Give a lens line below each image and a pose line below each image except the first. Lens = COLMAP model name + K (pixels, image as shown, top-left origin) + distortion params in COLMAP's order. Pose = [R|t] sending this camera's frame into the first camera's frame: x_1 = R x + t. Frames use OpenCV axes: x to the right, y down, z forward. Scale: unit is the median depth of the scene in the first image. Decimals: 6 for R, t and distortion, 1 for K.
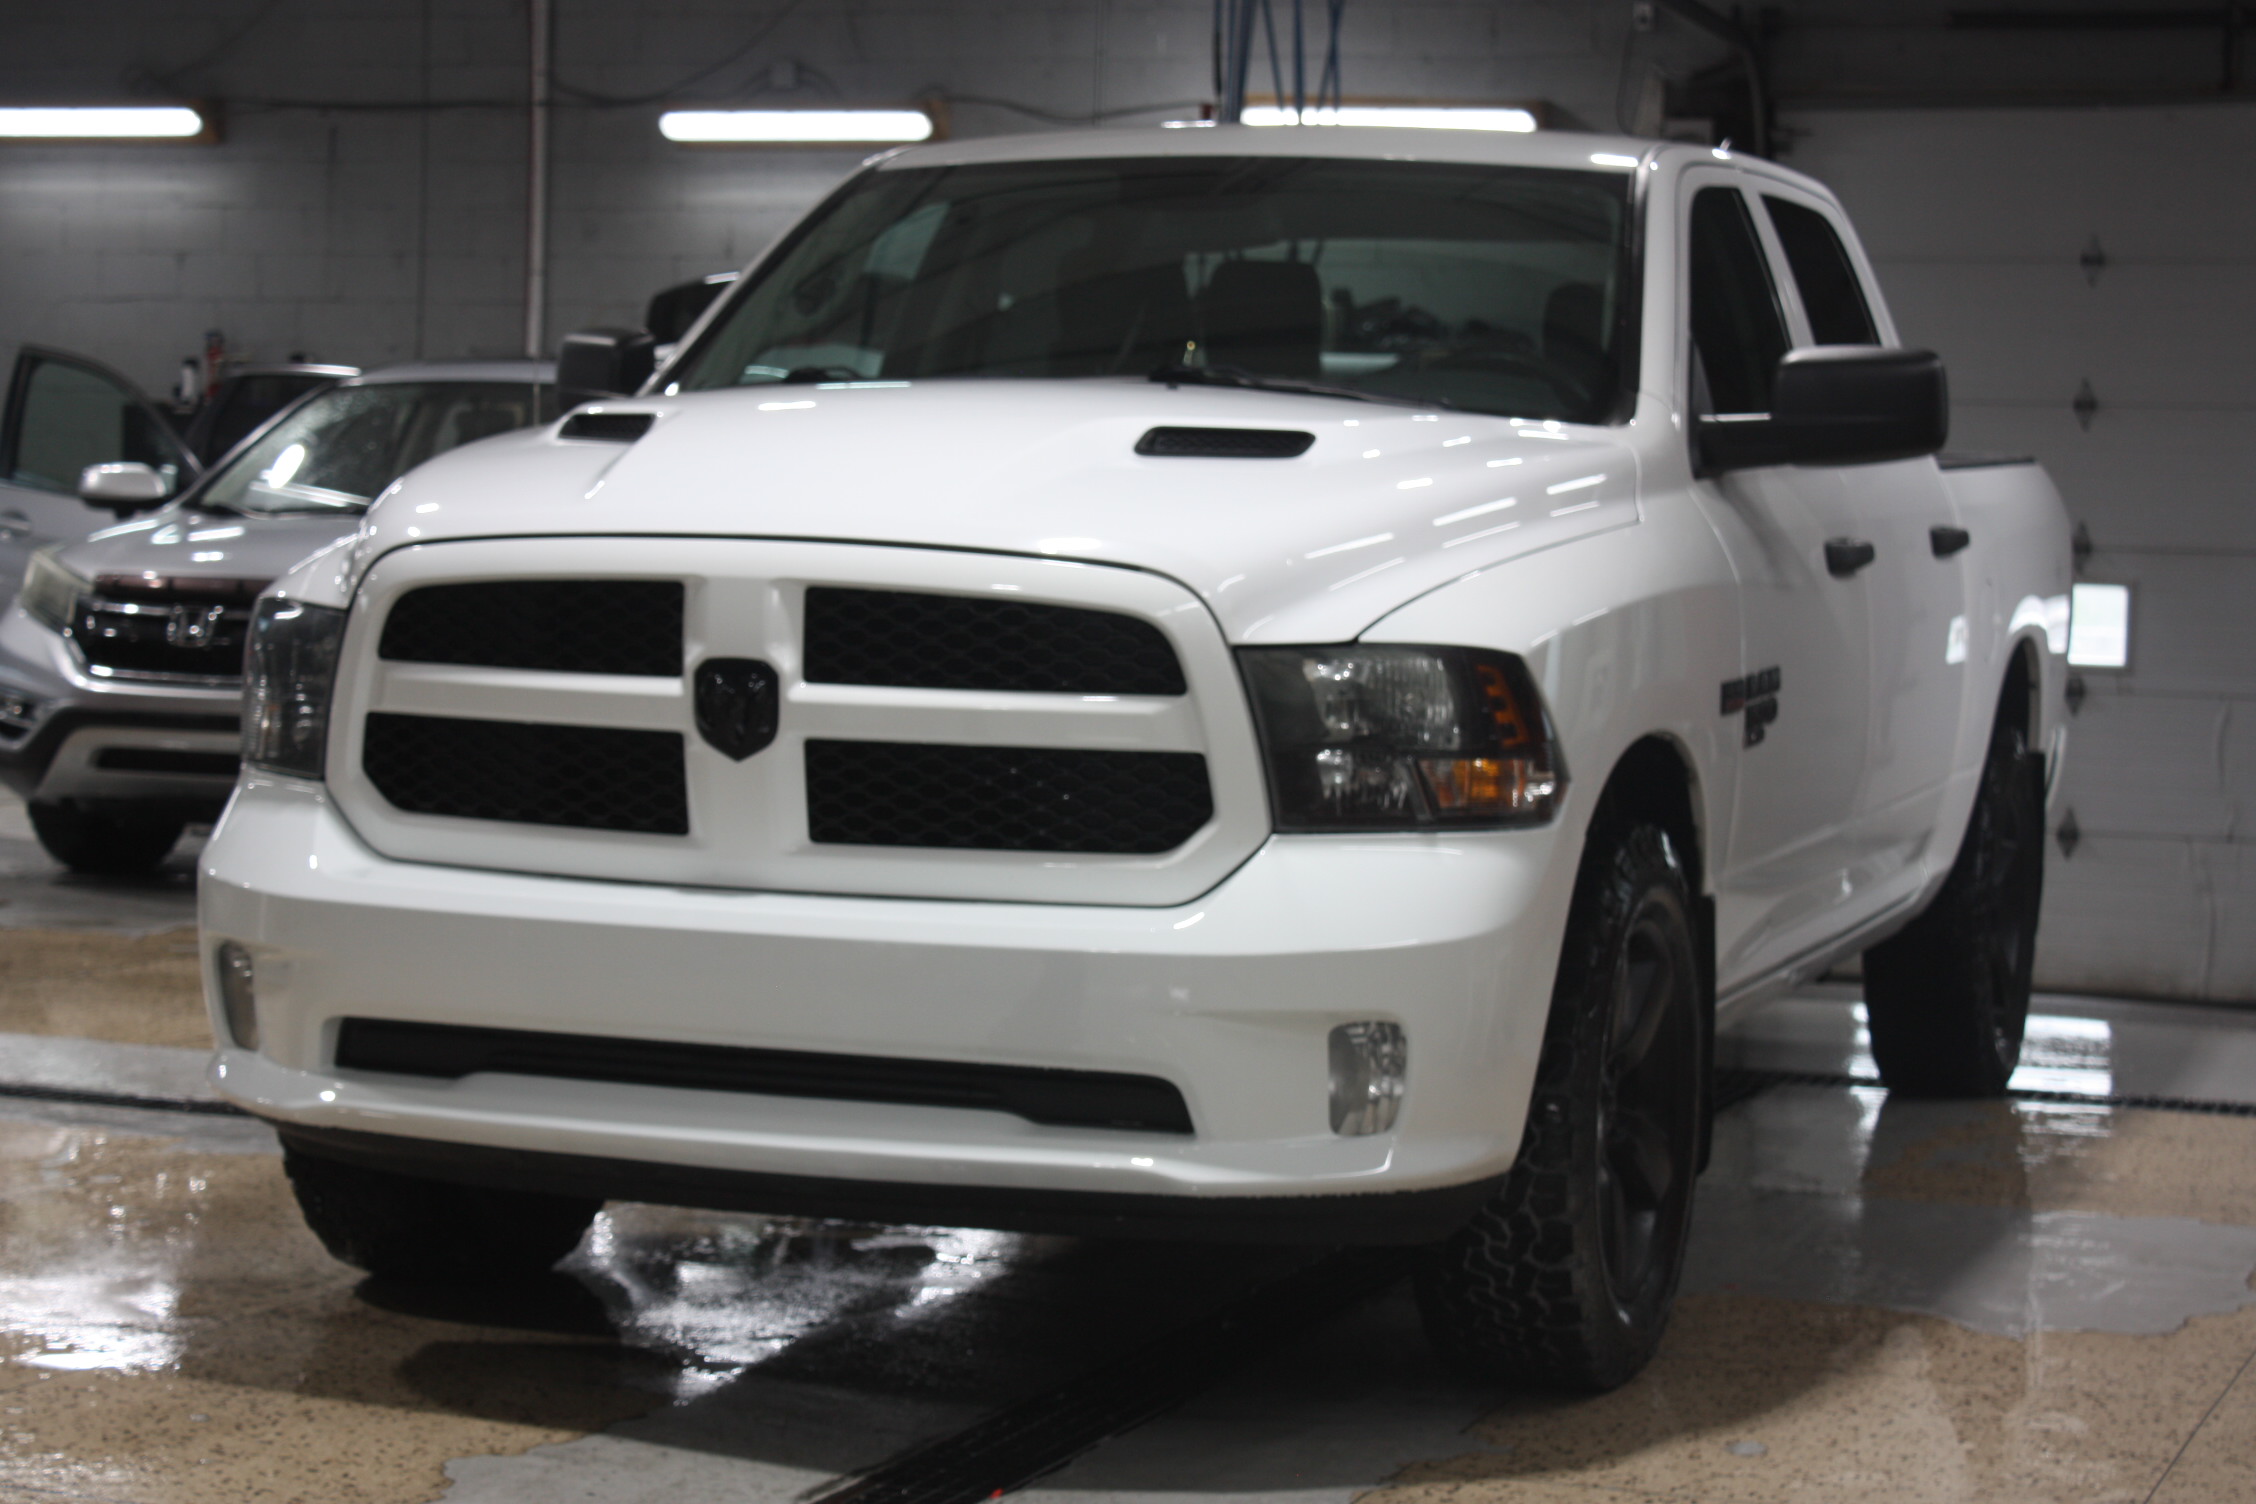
lens RADIAL K [[4704.8, 0, 1127.6], [0, 4704.8, 758.7], [0, 0, 1]] dist [0.046882, 0.000000]
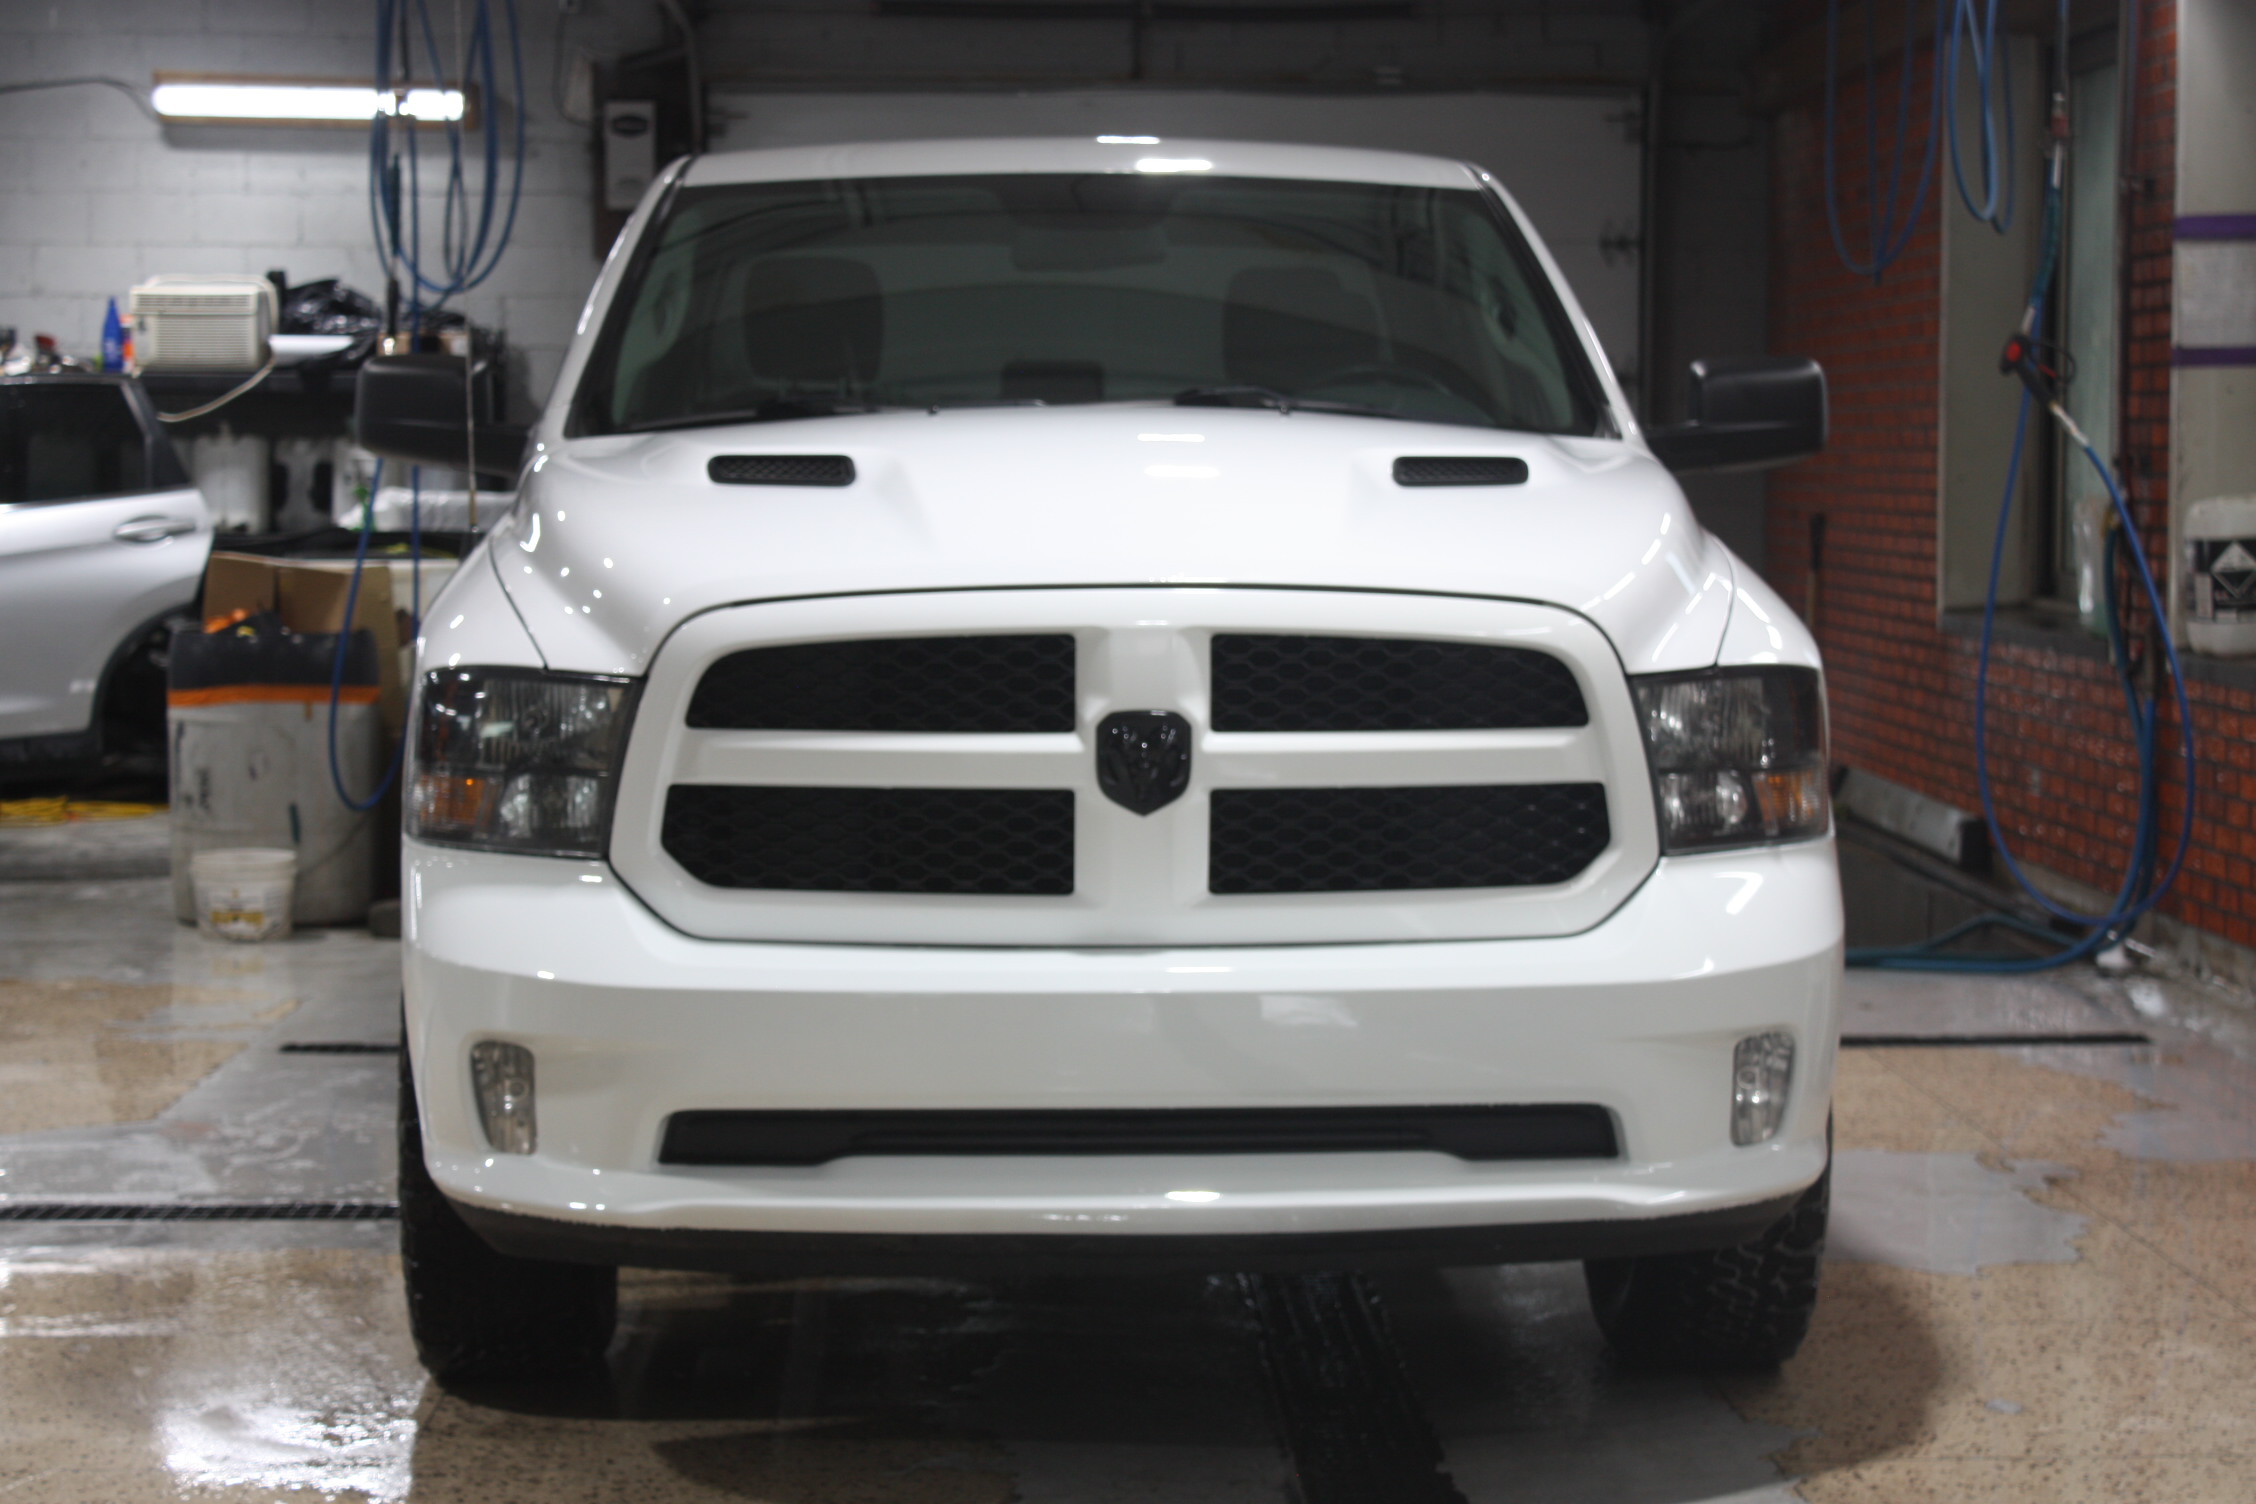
lens RADIAL K [[4564.5, 0, 1128.1], [0, 4564.5, 745.0], [0, 0, 1]] dist [0.065586, 0.000000]
pose [[0.919698, -0.052352, 0.389120, -0.450604], [0.047768, 0.998628, 0.021455, -0.034463], [-0.389709, -0.001145, 0.920937, 0.129672]]
